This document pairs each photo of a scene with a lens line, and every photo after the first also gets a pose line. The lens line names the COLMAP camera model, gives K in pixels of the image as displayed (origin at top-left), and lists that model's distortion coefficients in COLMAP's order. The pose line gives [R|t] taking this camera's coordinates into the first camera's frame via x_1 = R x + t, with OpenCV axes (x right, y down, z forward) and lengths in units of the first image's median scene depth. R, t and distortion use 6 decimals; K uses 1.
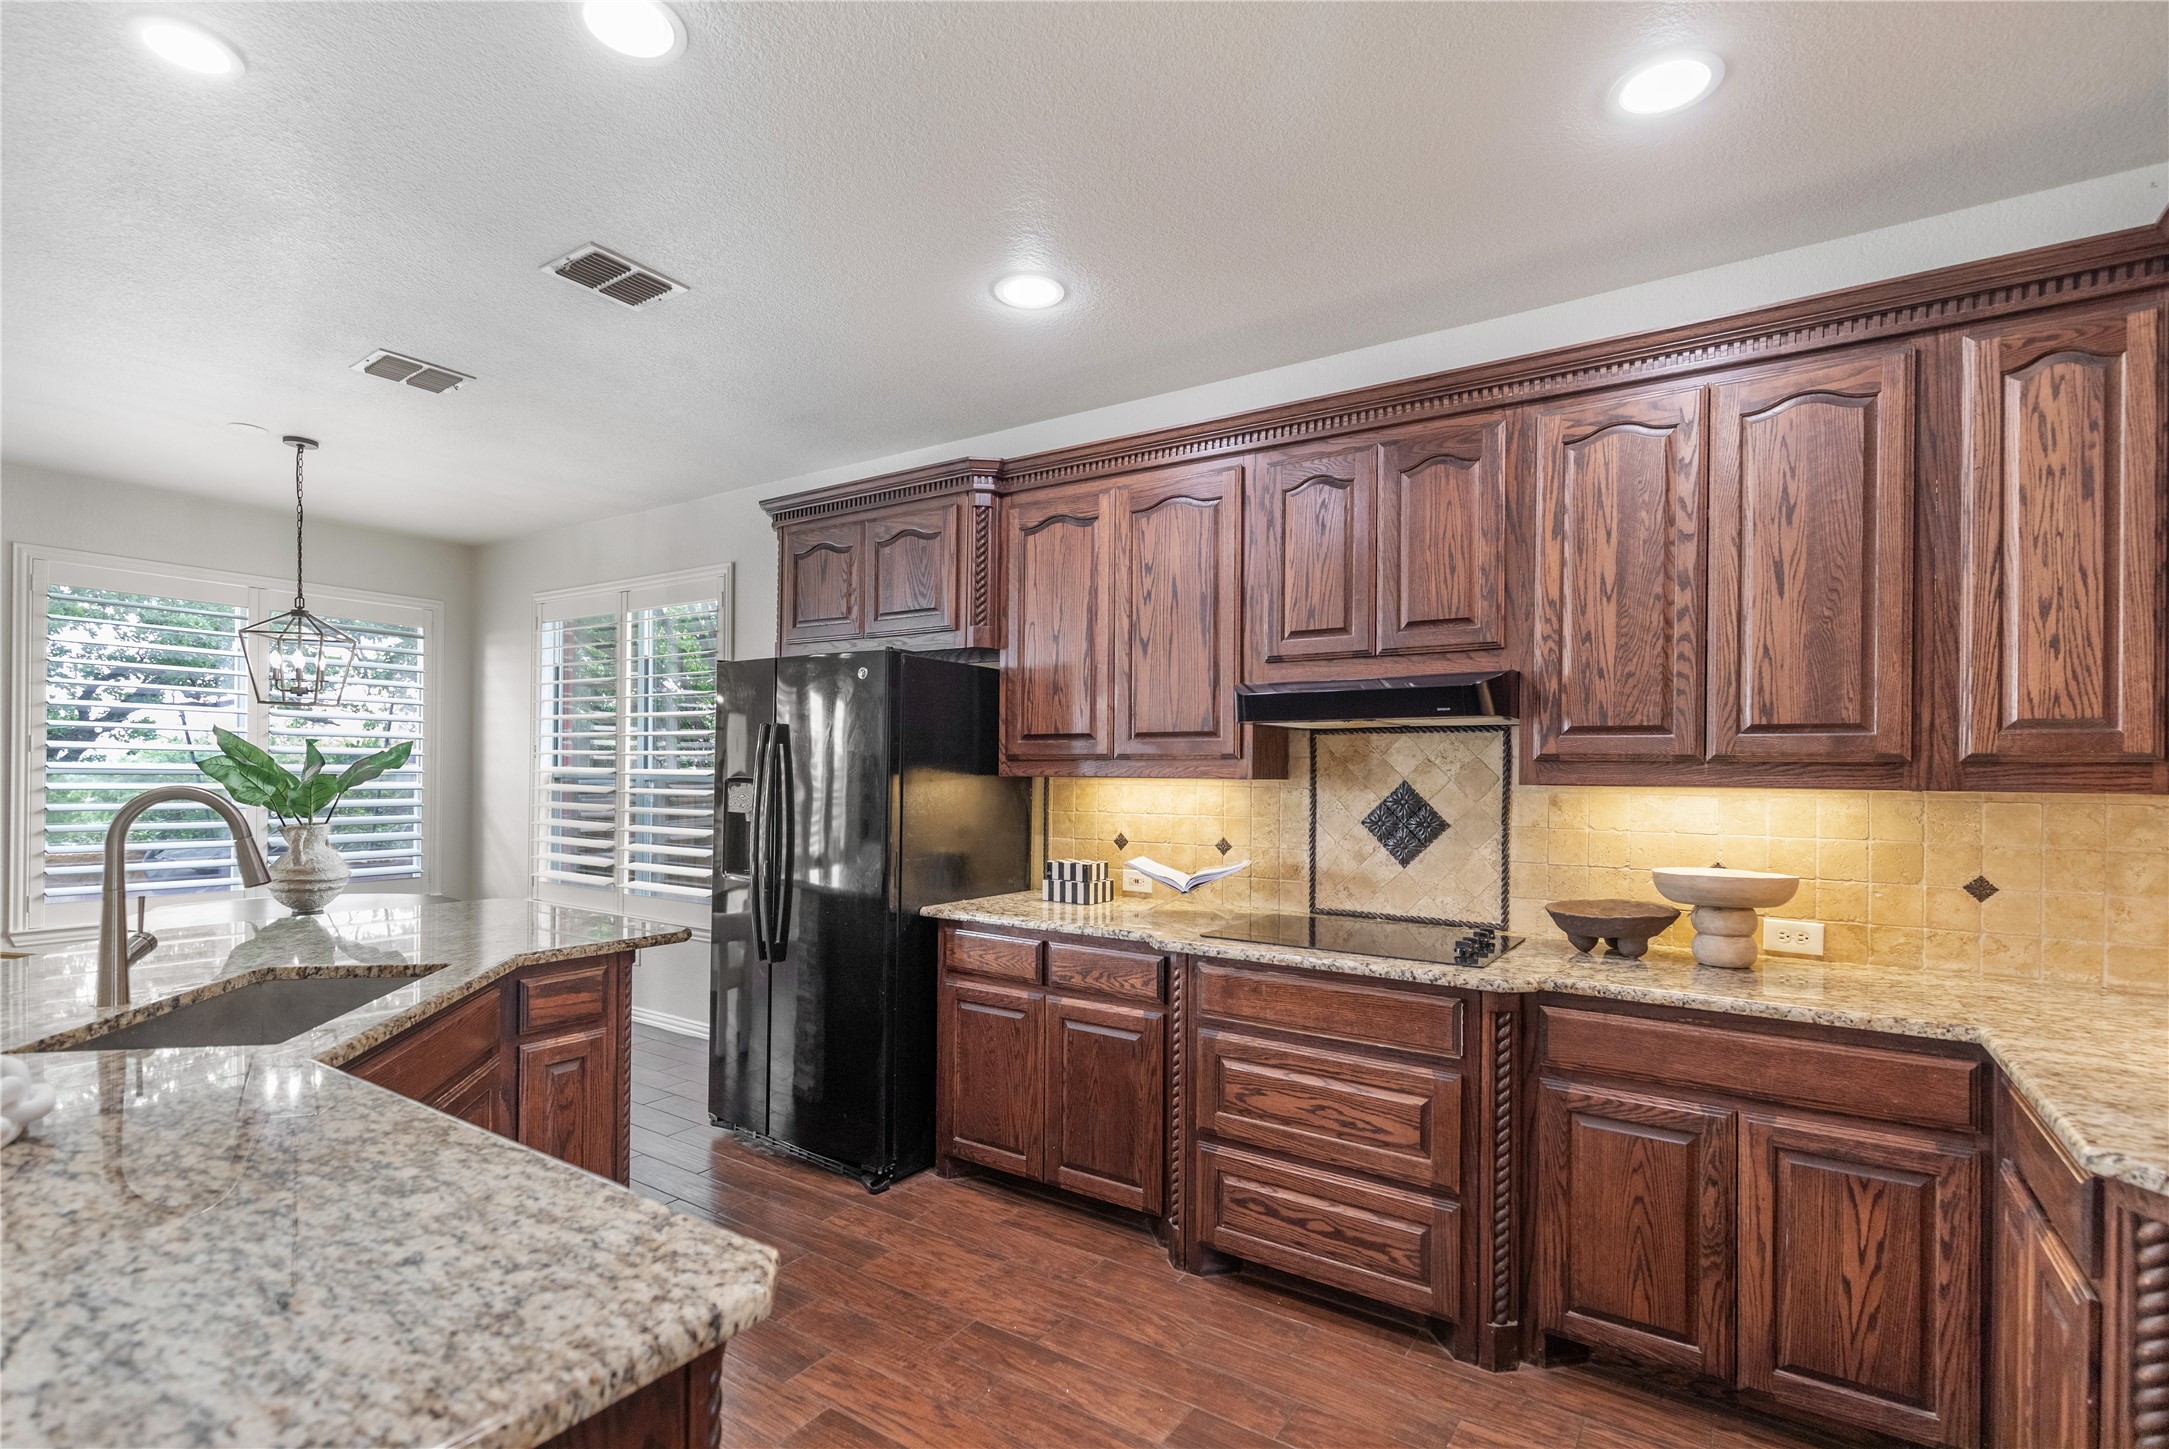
lens RADIAL K [[1001.9, 0, 1094.5], [0, 1001.9, 772.3], [0, 0, 1]] dist [0.002092, 0.000109]
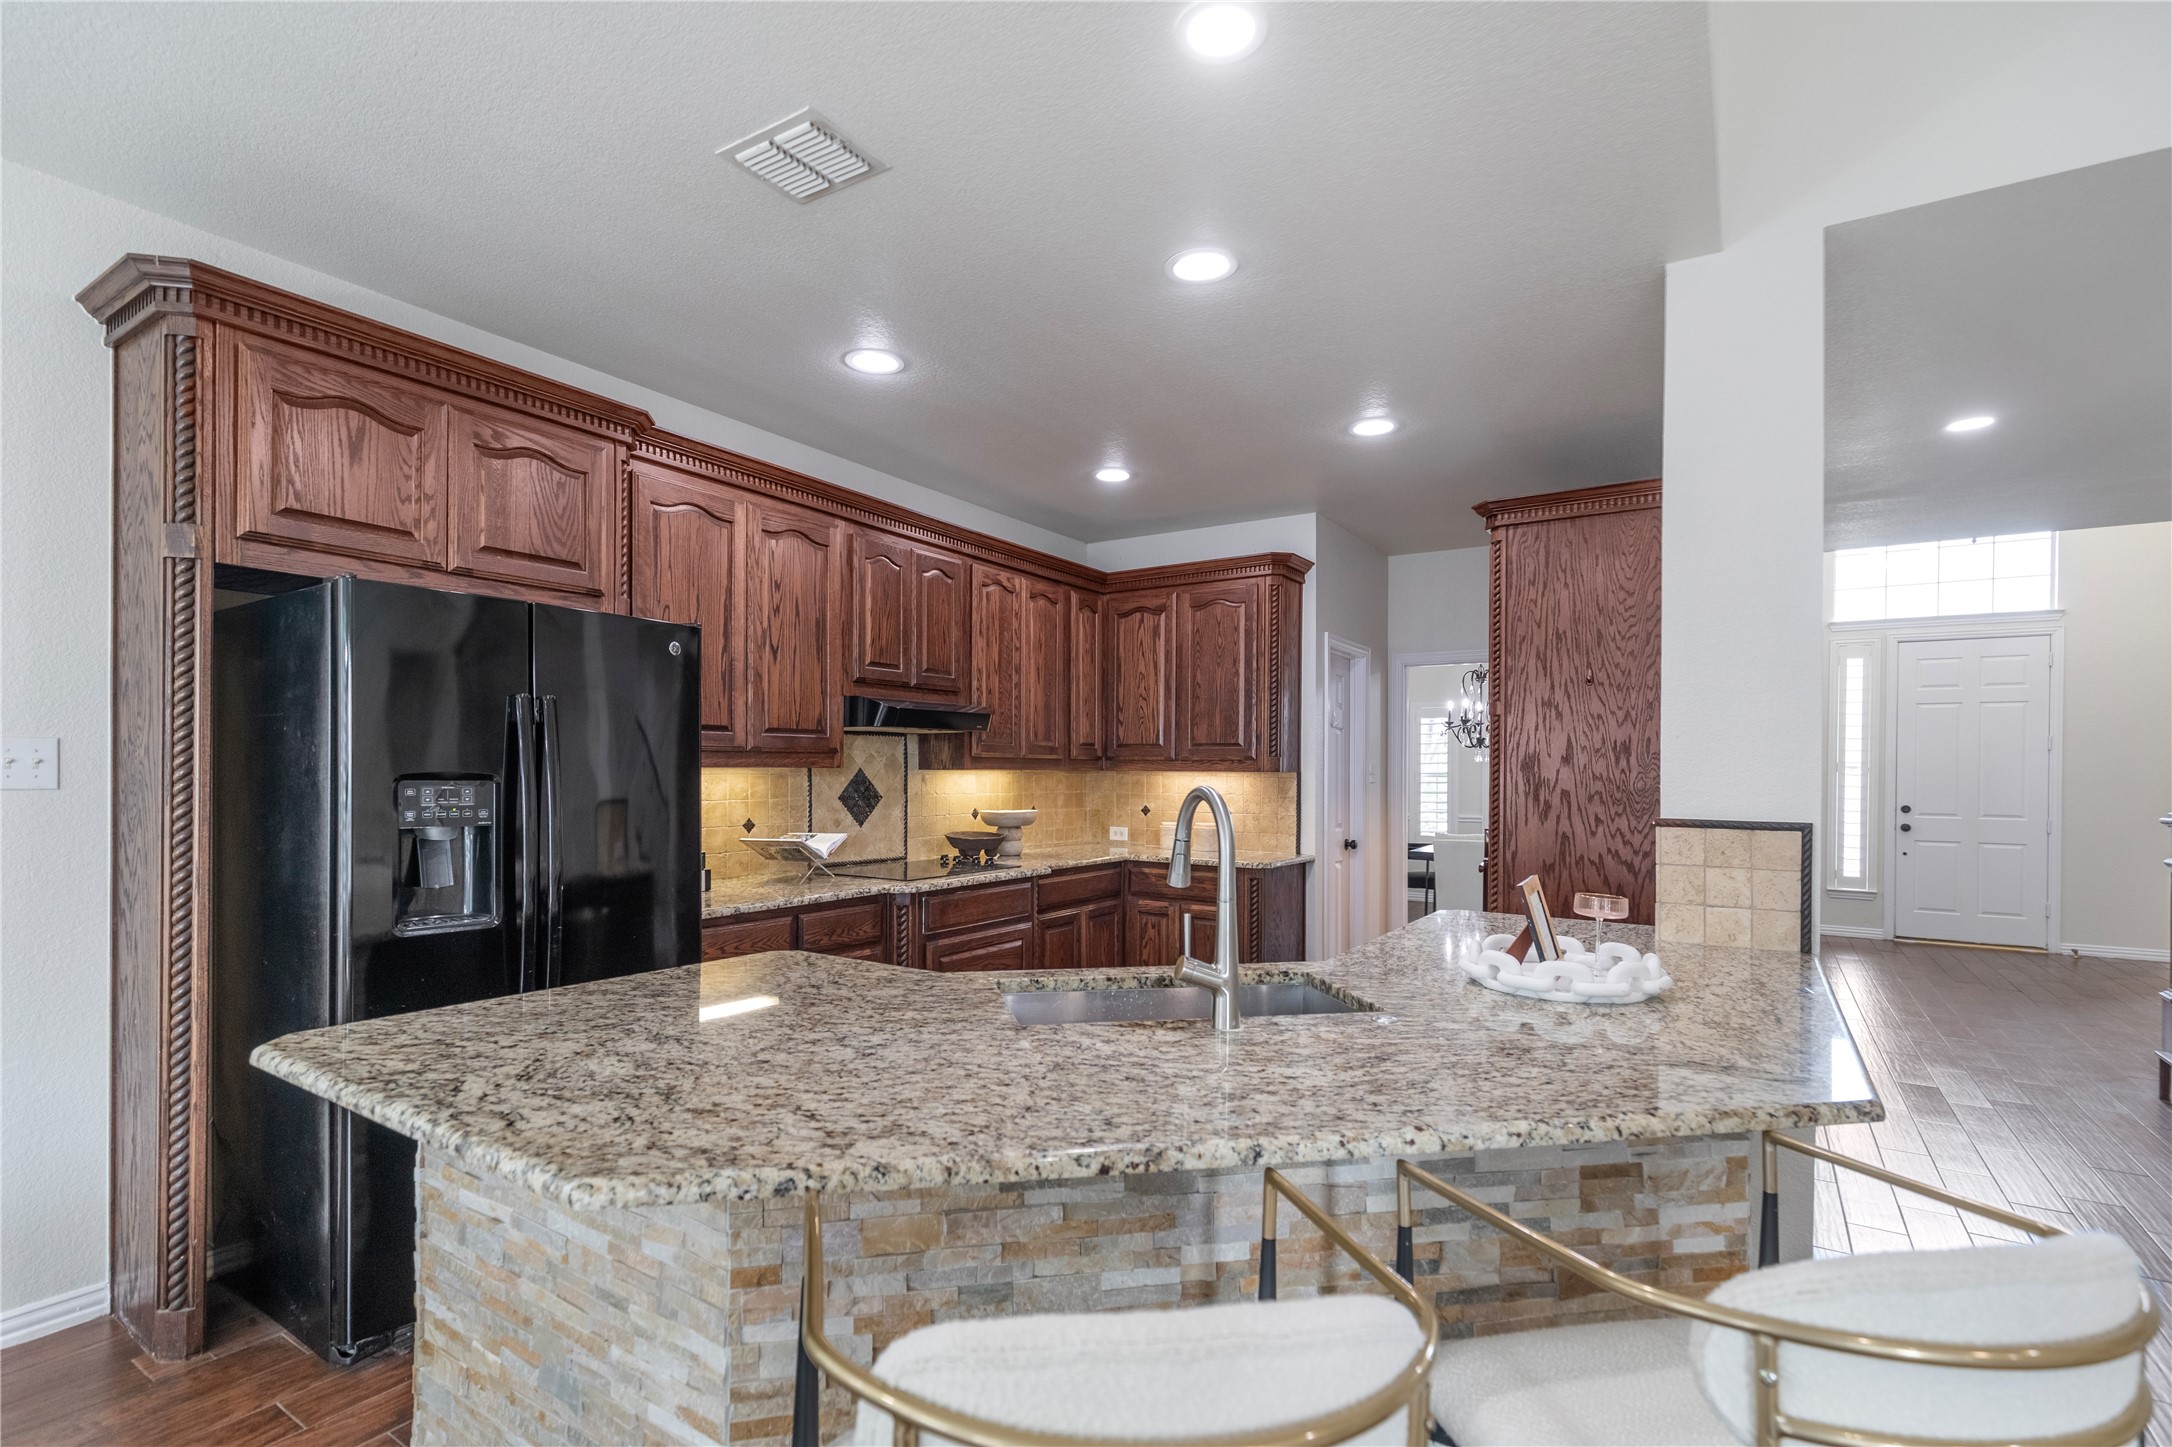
lens RADIAL K [[1003.3, 0, 1096.0], [0, 1003.3, 771.3], [0, 0, 1]] dist [0.002092, 0.000109]
pose [[-0.015035, -0.015039, 0.999774, -1.197060], [-0.010788, 0.999831, 0.014878, -0.012082], [-0.999829, -0.010562, -0.015195, 0.705574]]
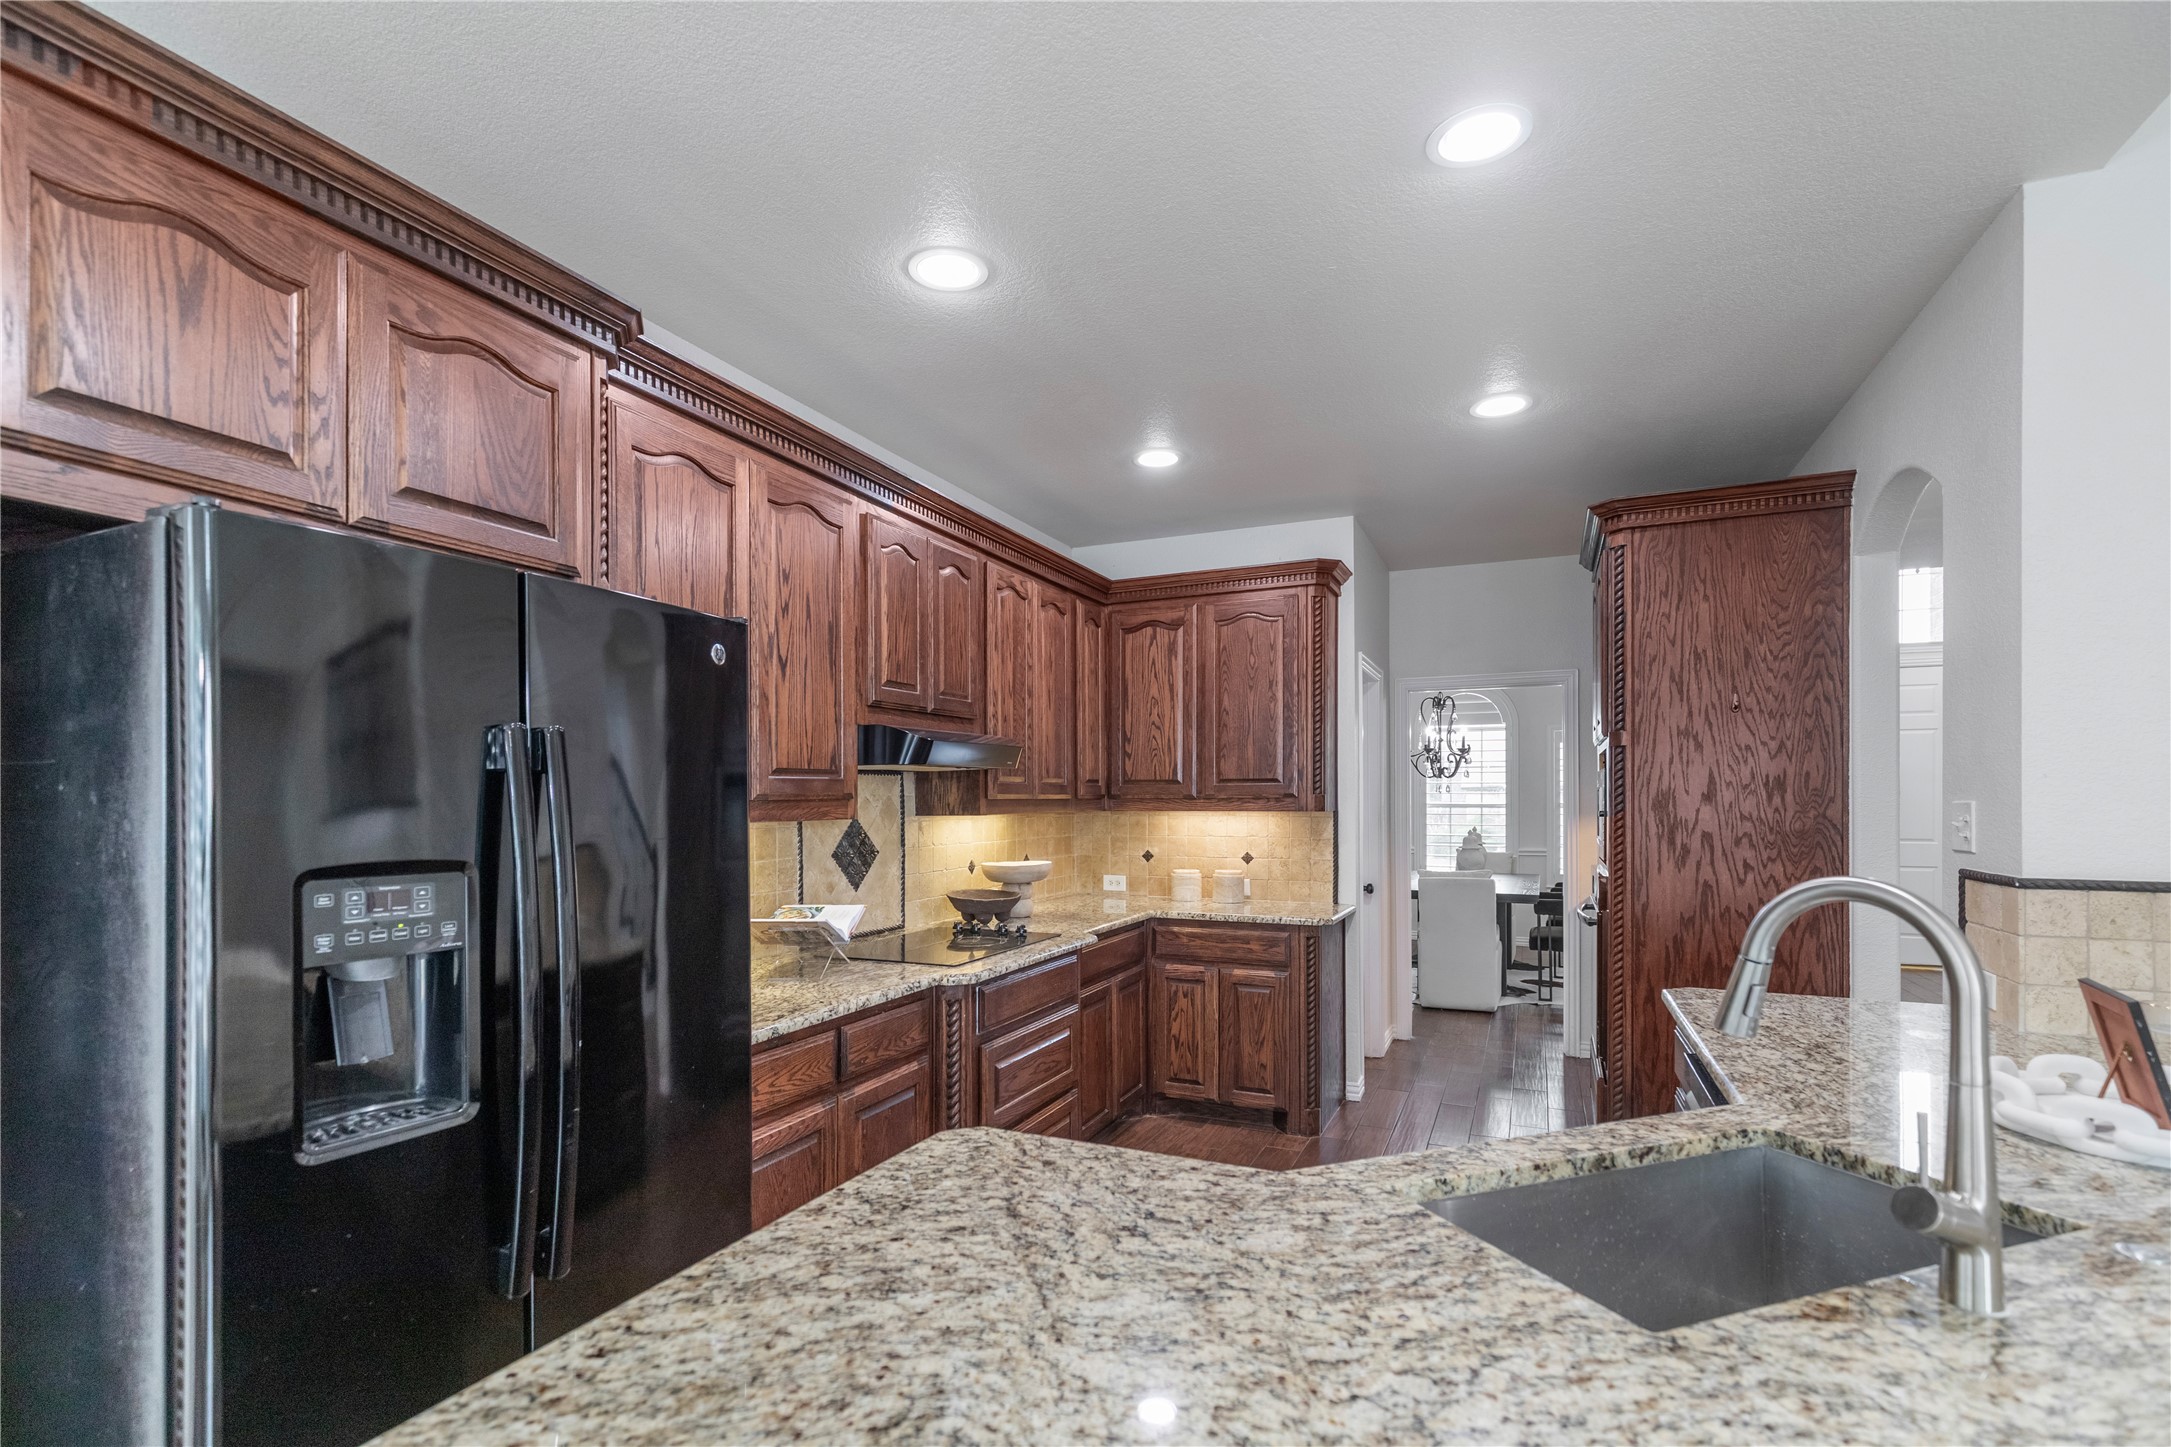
lens RADIAL K [[1006.6, 0, 1086.1], [0, 1006.6, 791.4], [0, 0, 1]] dist [0.002563, 0.000349]
pose [[-0.166717, -0.006917, 0.985980, -0.901456], [-0.000857, 0.999976, 0.006870, -0.028567], [-0.986004, 0.000301, -0.166719, 0.966738]]
